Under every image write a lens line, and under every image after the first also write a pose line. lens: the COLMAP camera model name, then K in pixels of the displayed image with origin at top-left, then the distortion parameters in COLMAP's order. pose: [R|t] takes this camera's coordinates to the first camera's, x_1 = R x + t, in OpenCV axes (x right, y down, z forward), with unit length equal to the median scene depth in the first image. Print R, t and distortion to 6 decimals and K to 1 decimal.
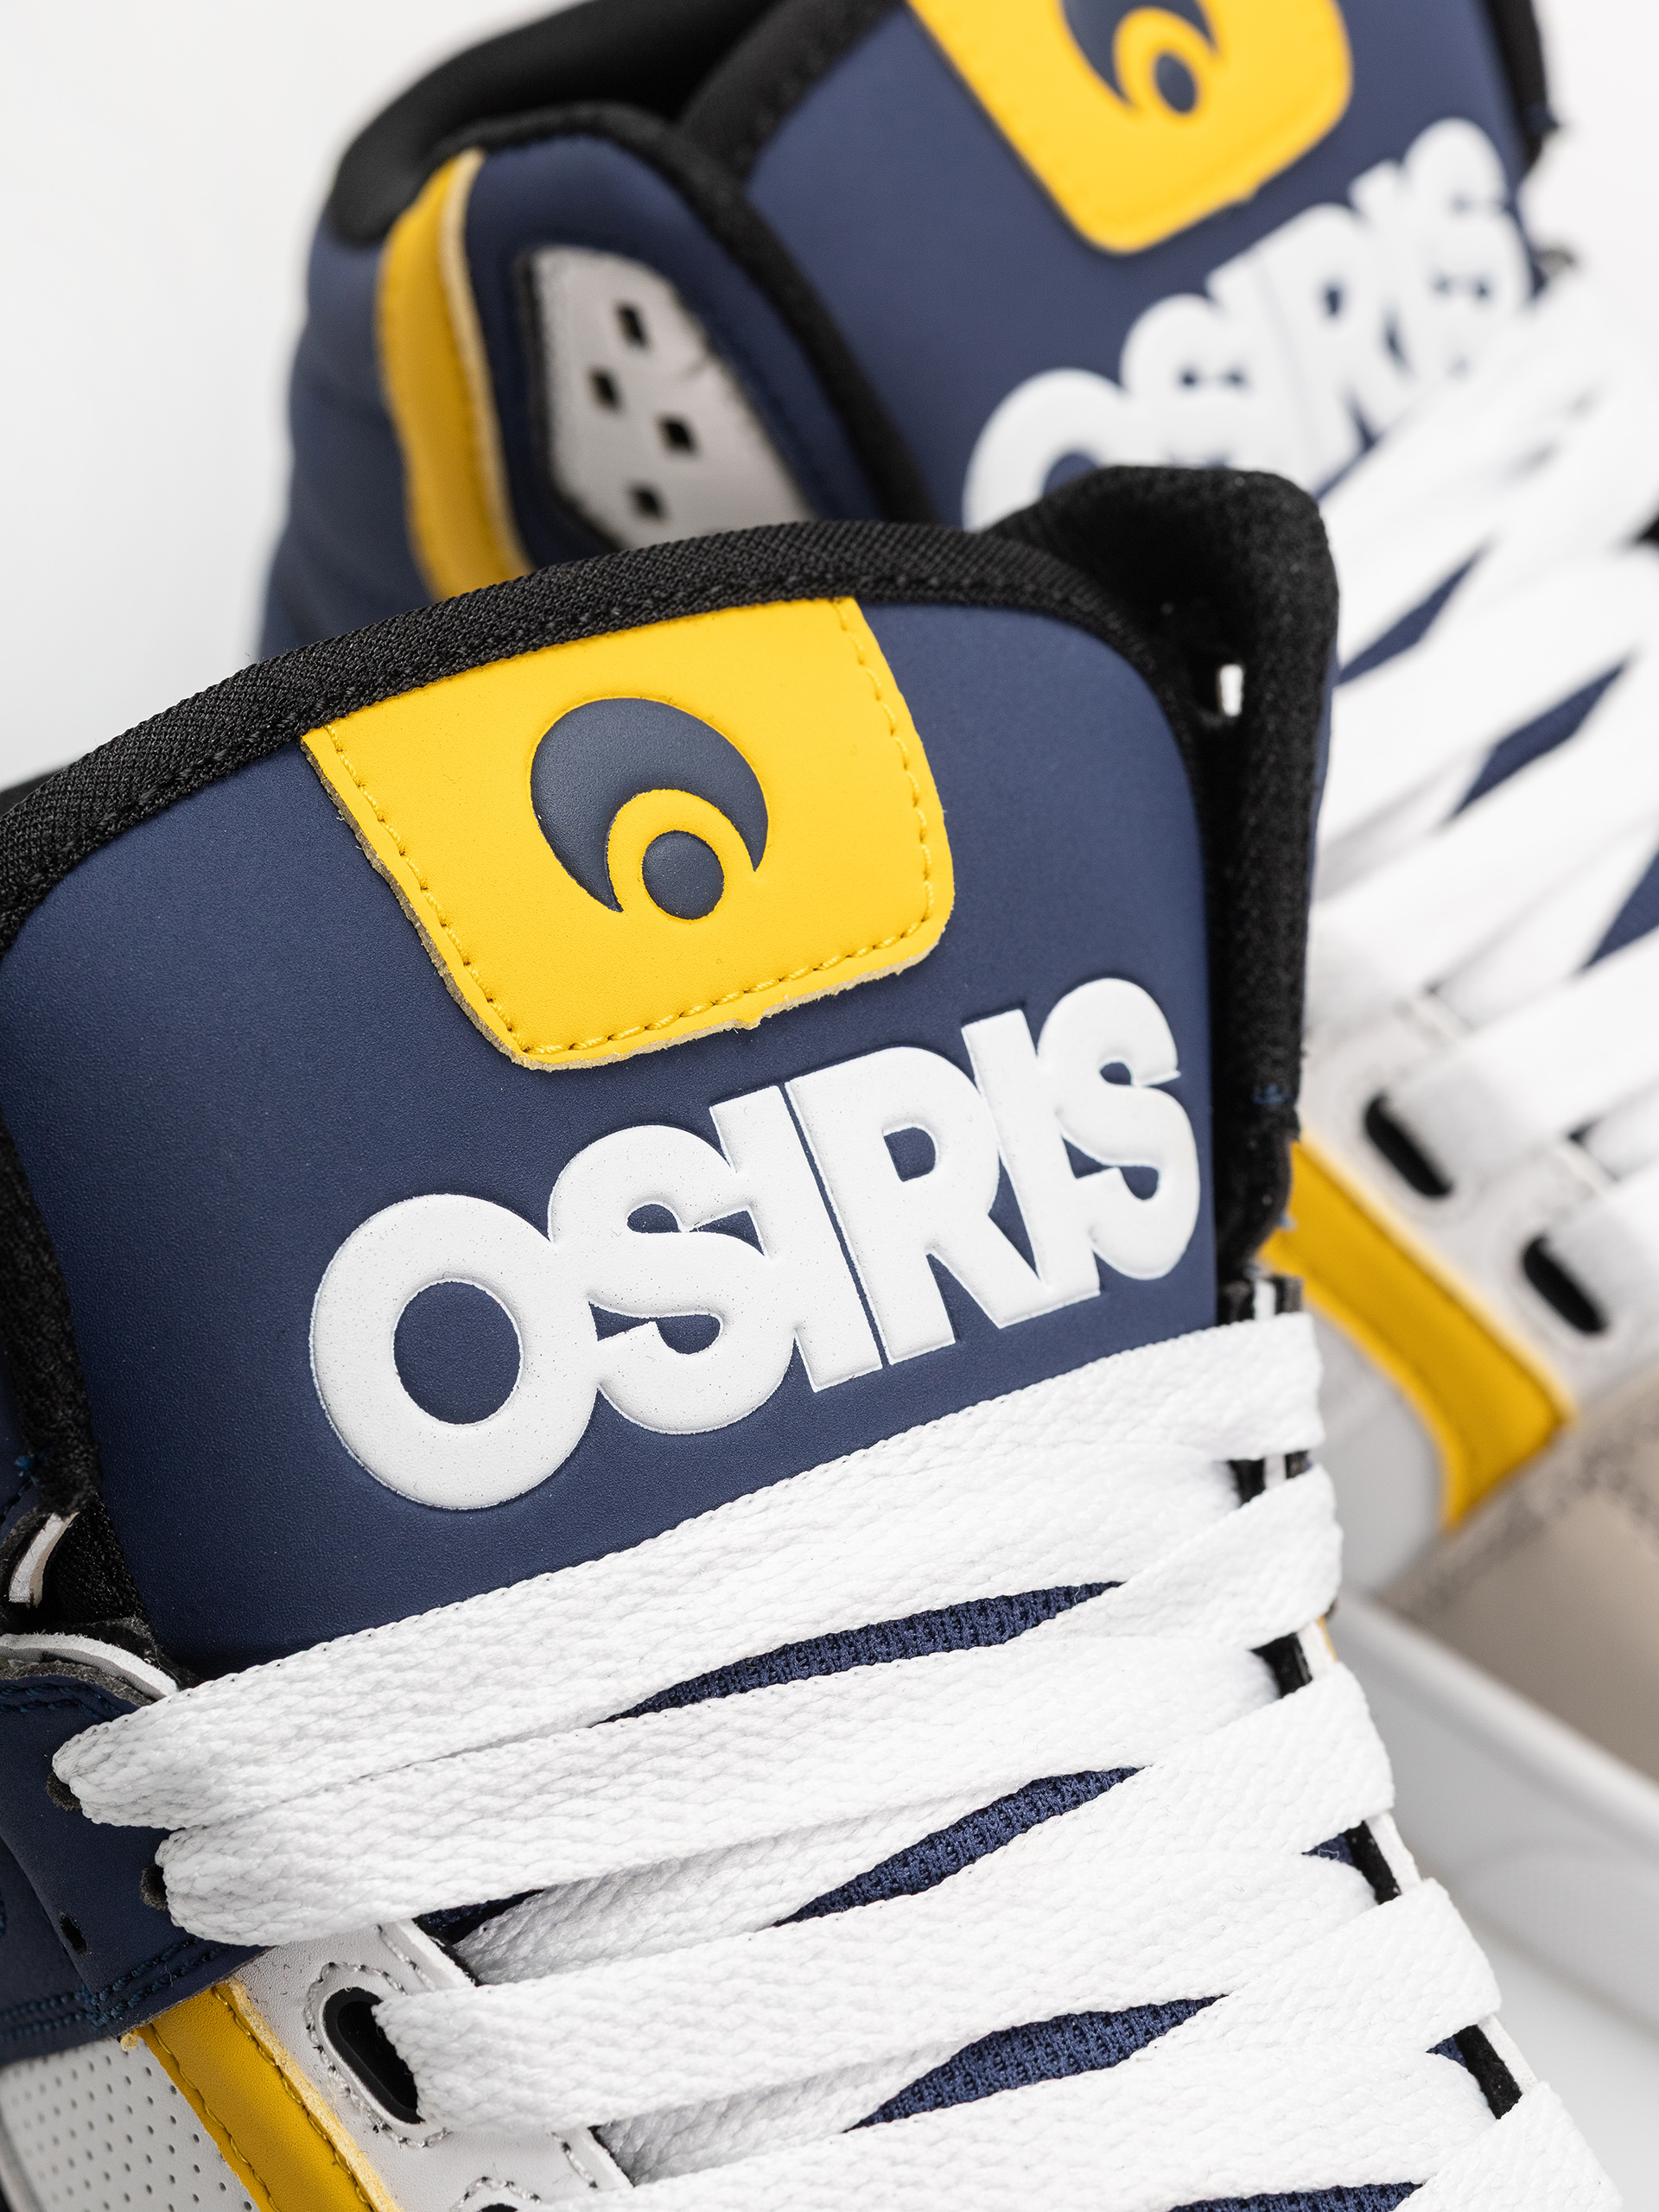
lens RADIAL K [[6552.3, 0, 829.5], [0, 6552.3, 1106.0], [0, 0, 1]] dist [0.008284, 0.458810]
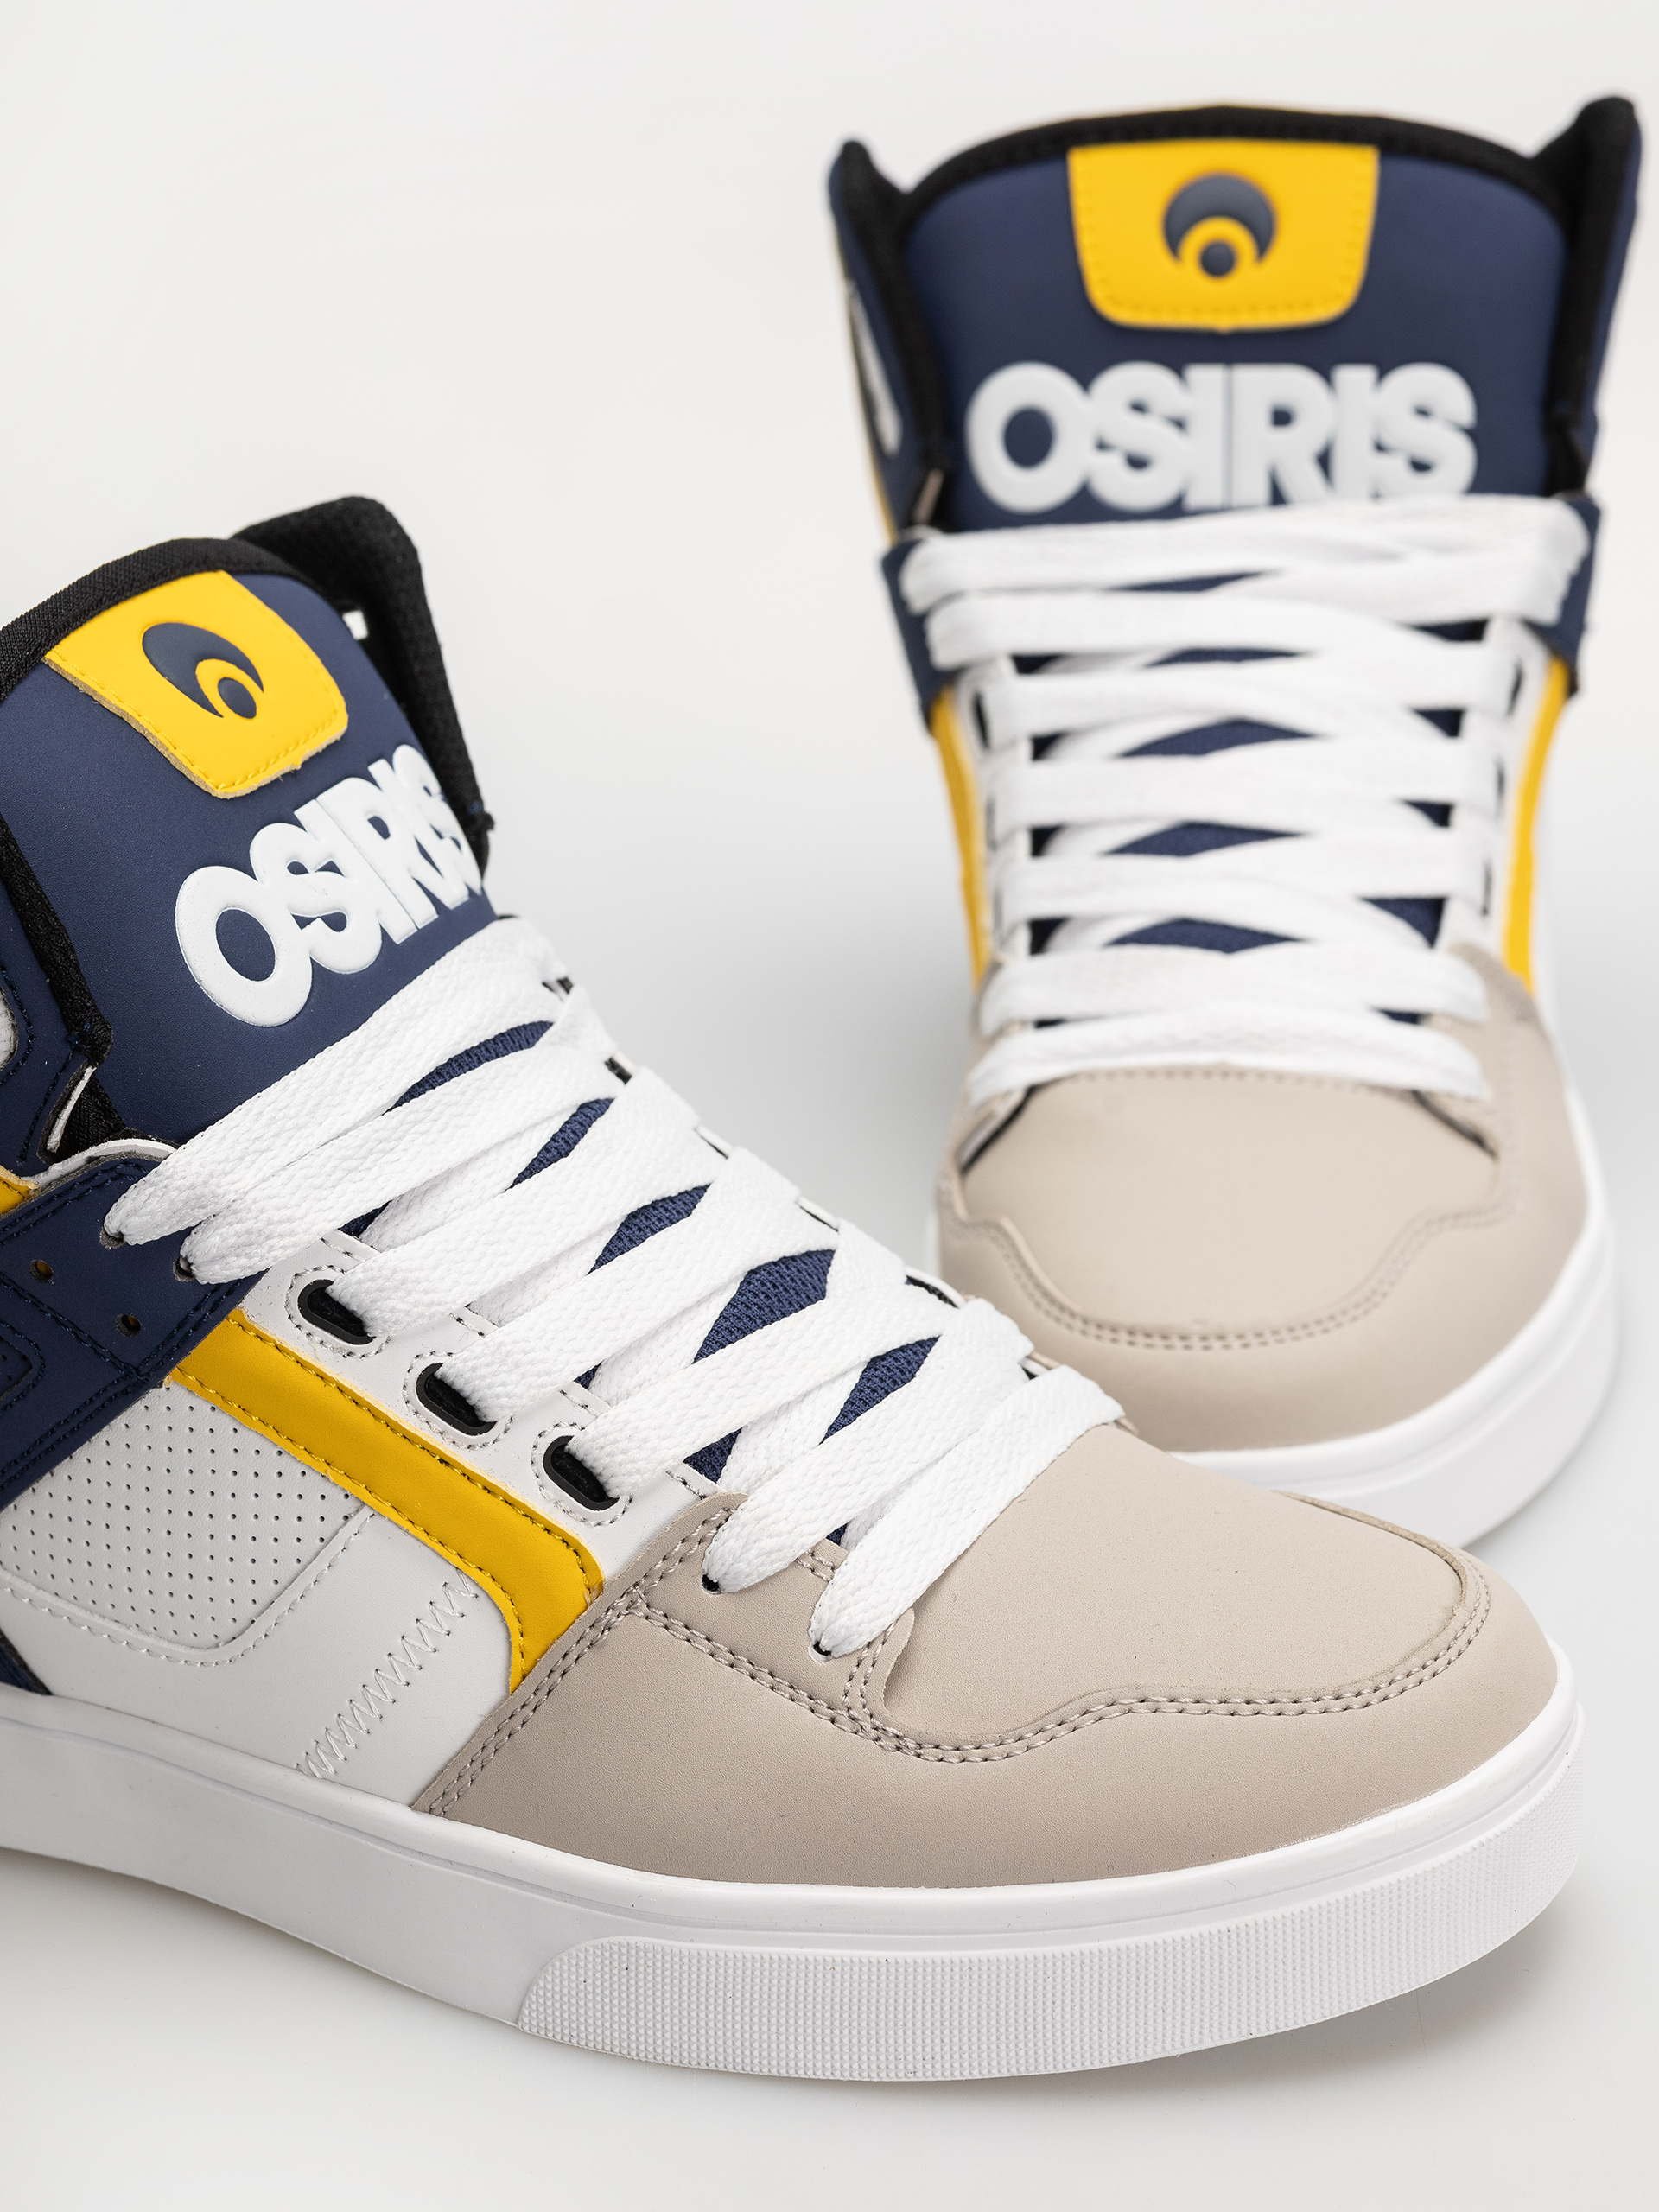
lens RADIAL K [[6552.3, 0, 829.5], [0, 6552.3, 1106.0], [0, 0, 1]] dist [0.008284, 0.458810]
pose [[0.840244, -0.234808, 0.488728, -0.817597], [0.323828, 0.940273, -0.104987, 0.322279], [-0.434886, 0.246479, 0.866096, -0.629778]]
